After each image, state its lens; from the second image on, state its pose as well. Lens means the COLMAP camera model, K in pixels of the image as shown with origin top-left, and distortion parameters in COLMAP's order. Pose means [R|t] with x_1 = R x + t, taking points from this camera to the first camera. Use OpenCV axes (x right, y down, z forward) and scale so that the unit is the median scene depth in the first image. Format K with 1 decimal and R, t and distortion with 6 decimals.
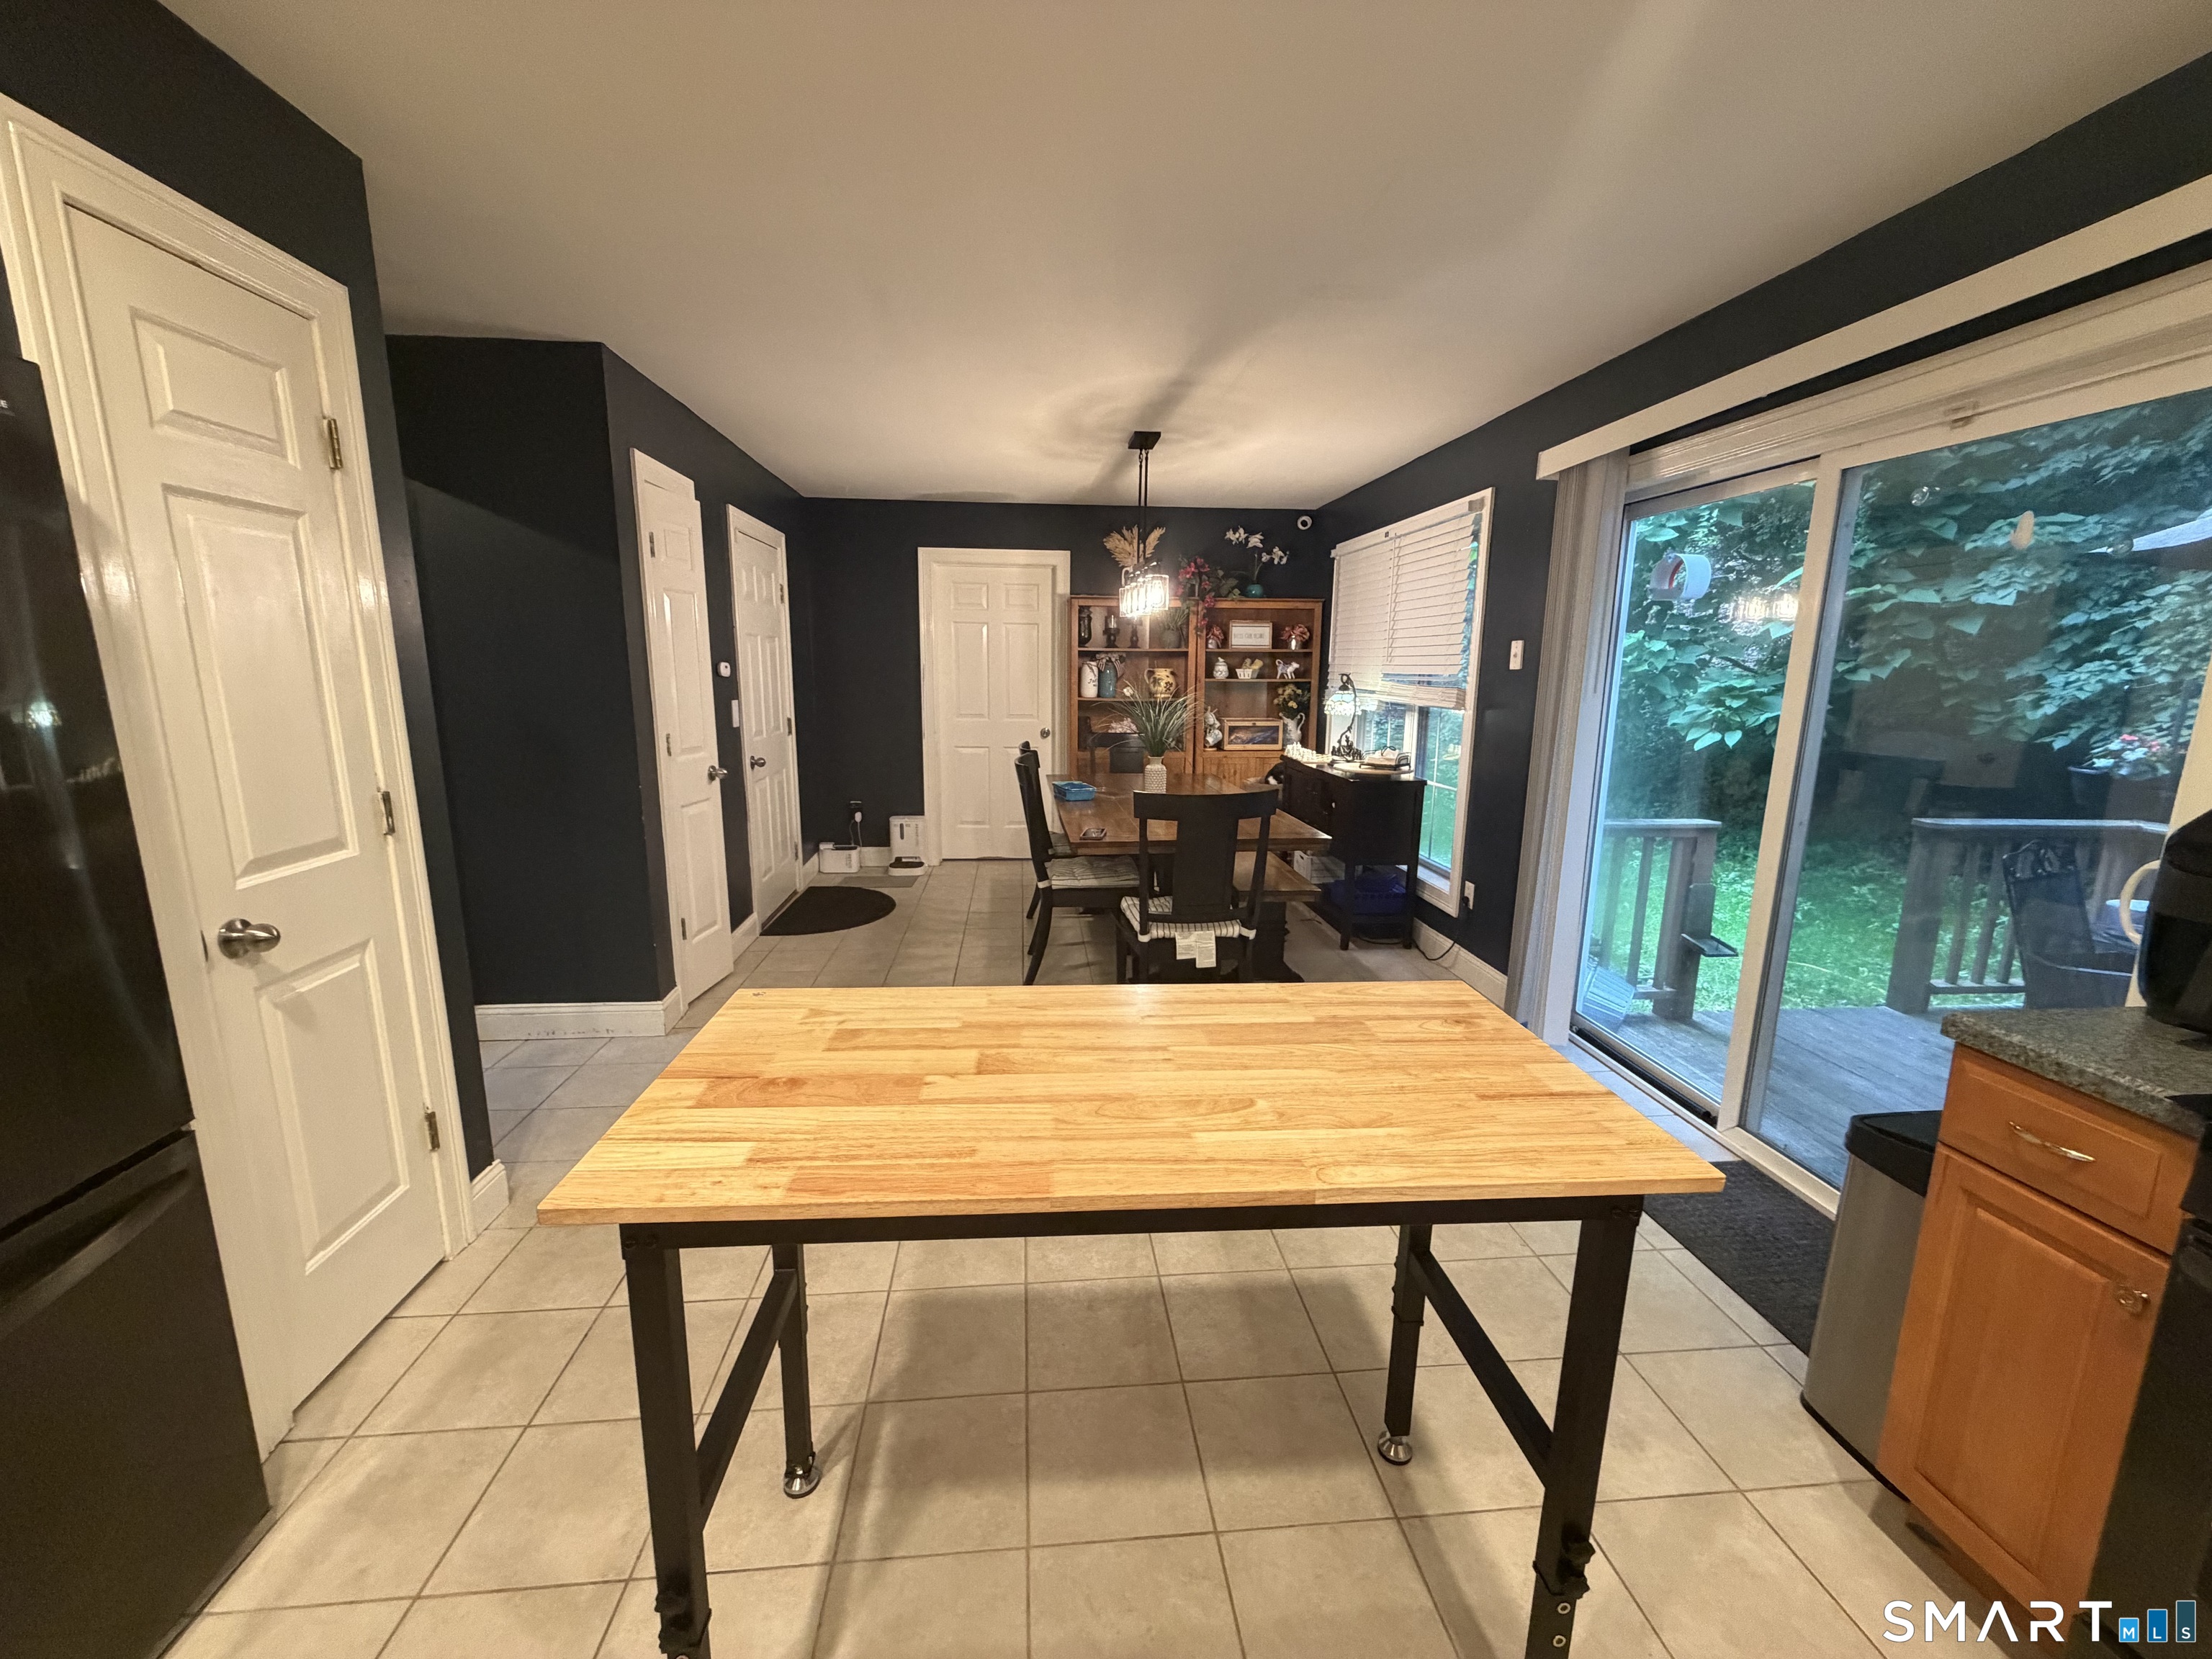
lens RADIAL K [[886.9, 0, 1109.1], [0, 886.9, 829.6], [0, 0, 1]] dist [0.004685, 0.001026]
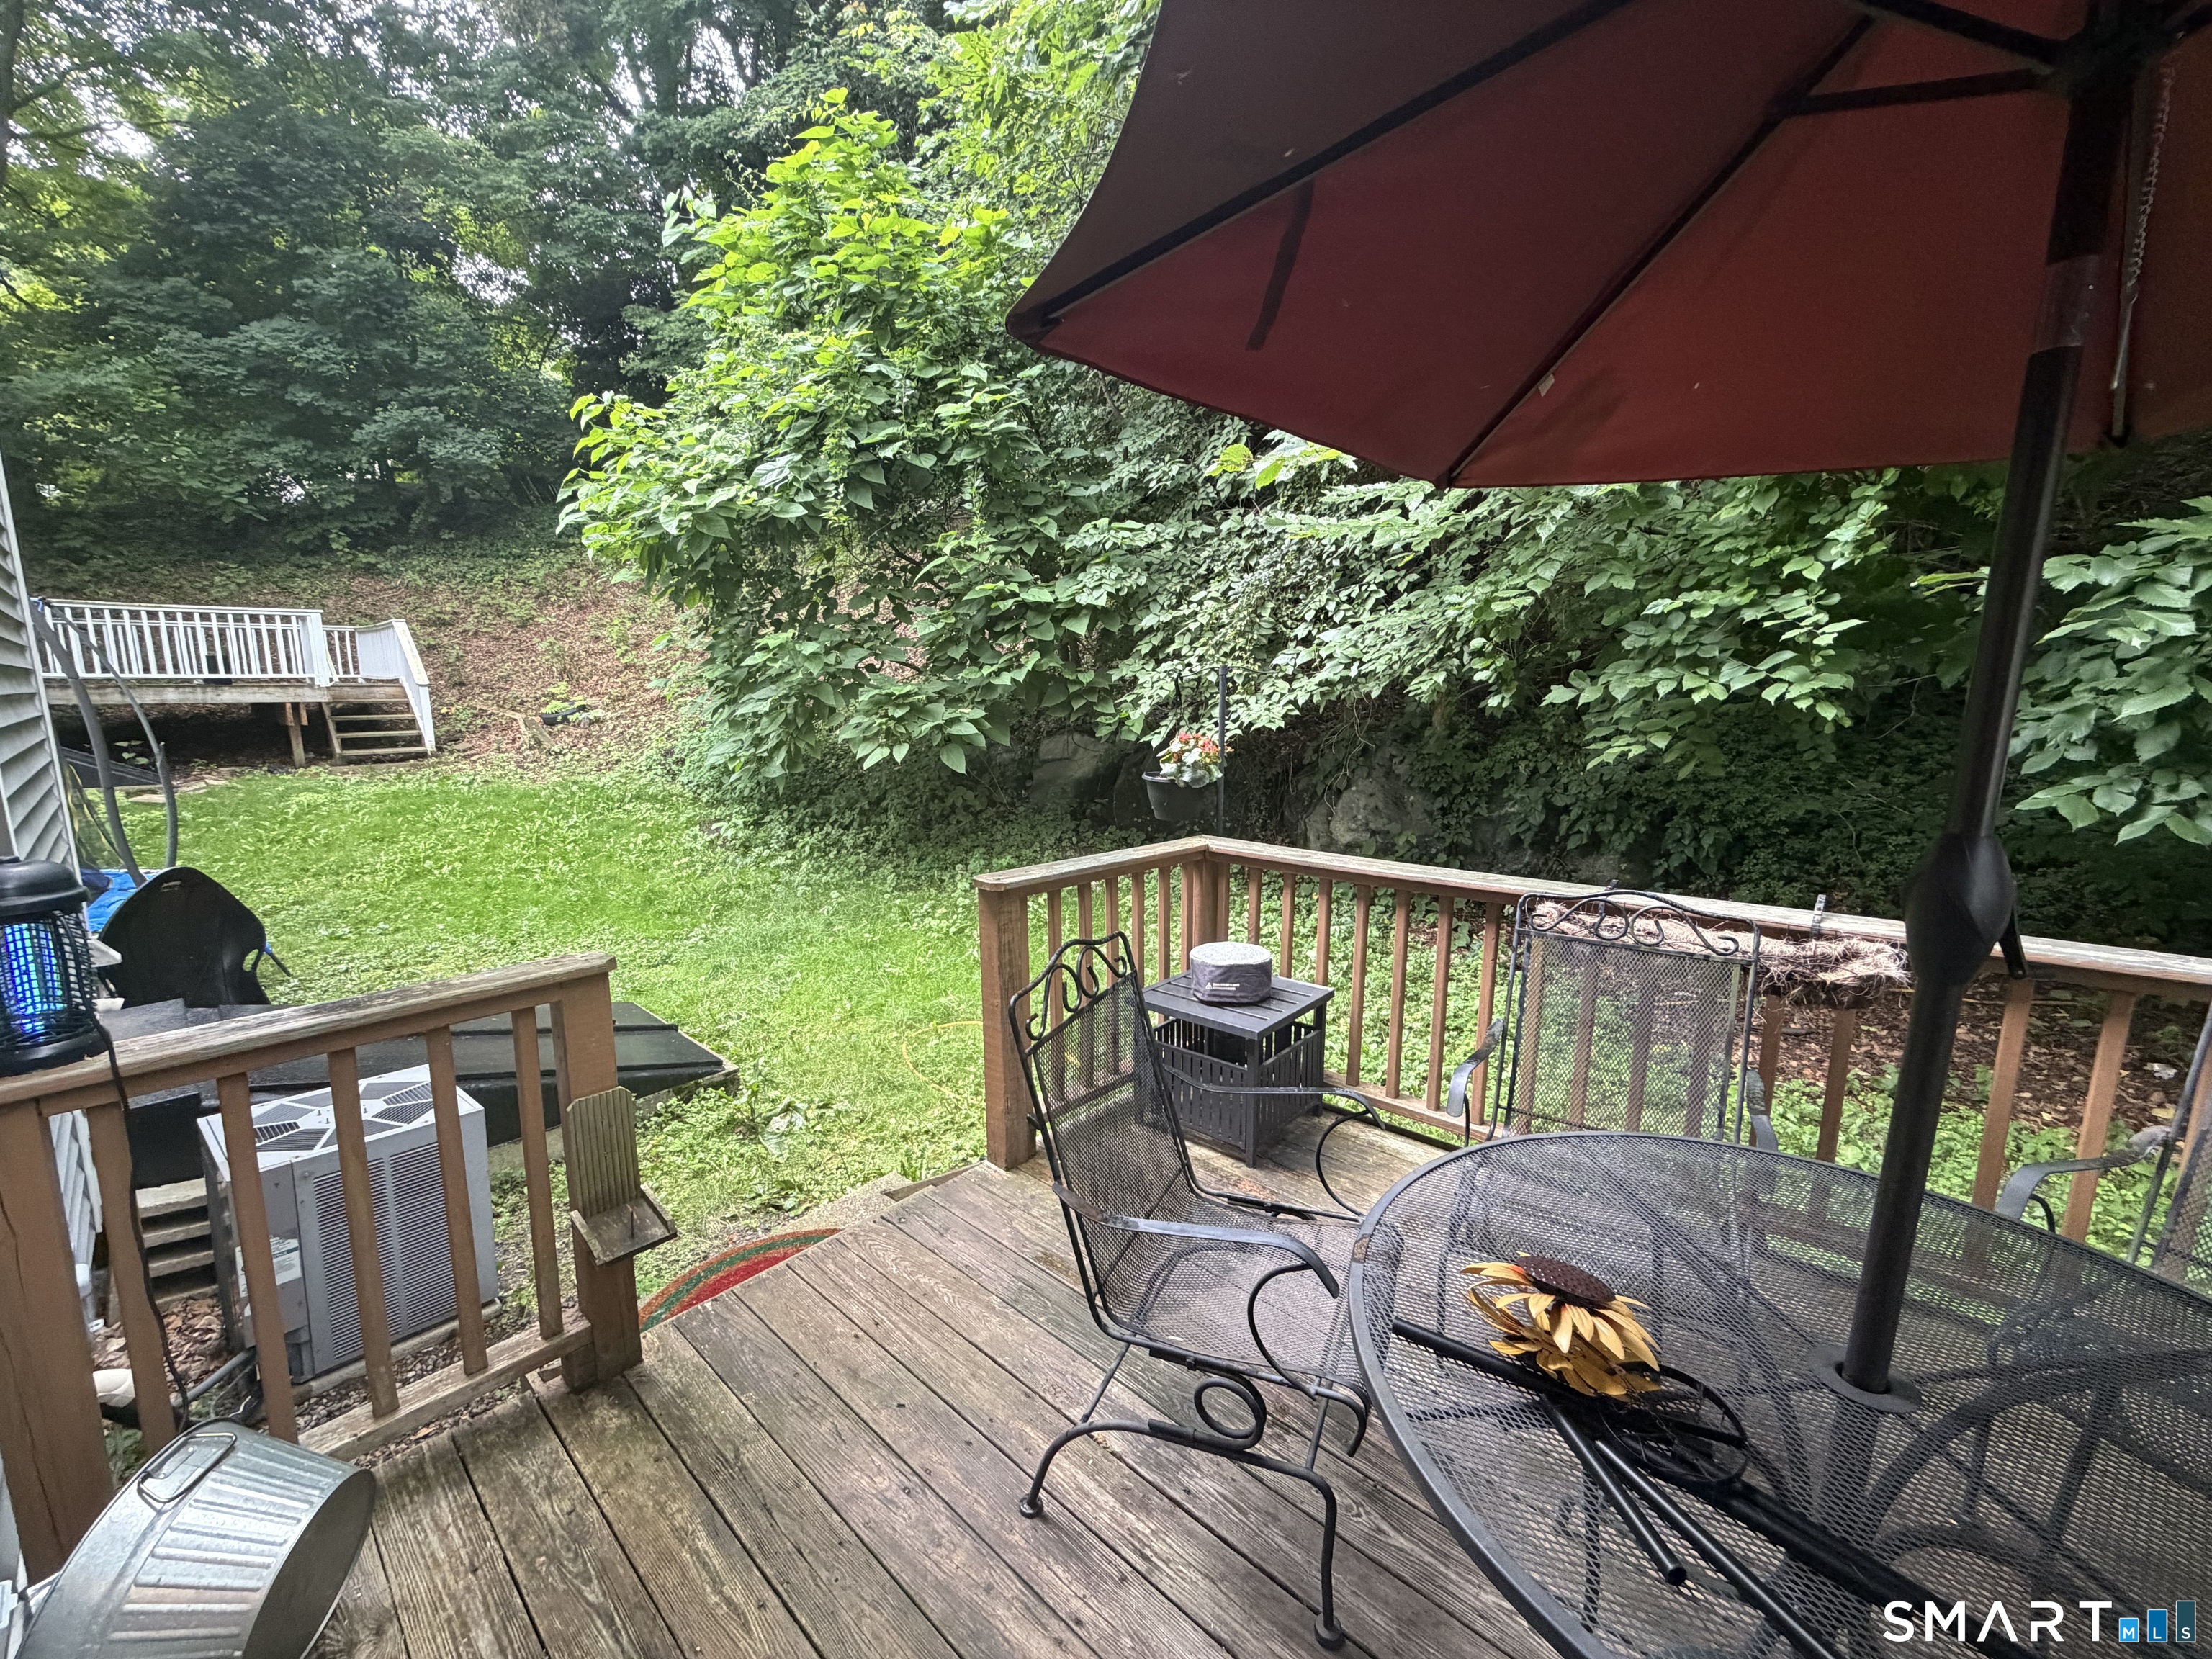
lens RADIAL K [[886.9, 0, 1100.5], [0, 886.9, 831.5], [0, 0, 1]] dist [0.004685, 0.001026]
pose [[0.749617, -0.120812, 0.650753, 0.328889], [0.134047, 0.990536, 0.029480, -0.031097], [-0.648156, 0.065133, 0.758717, 0.264742]]
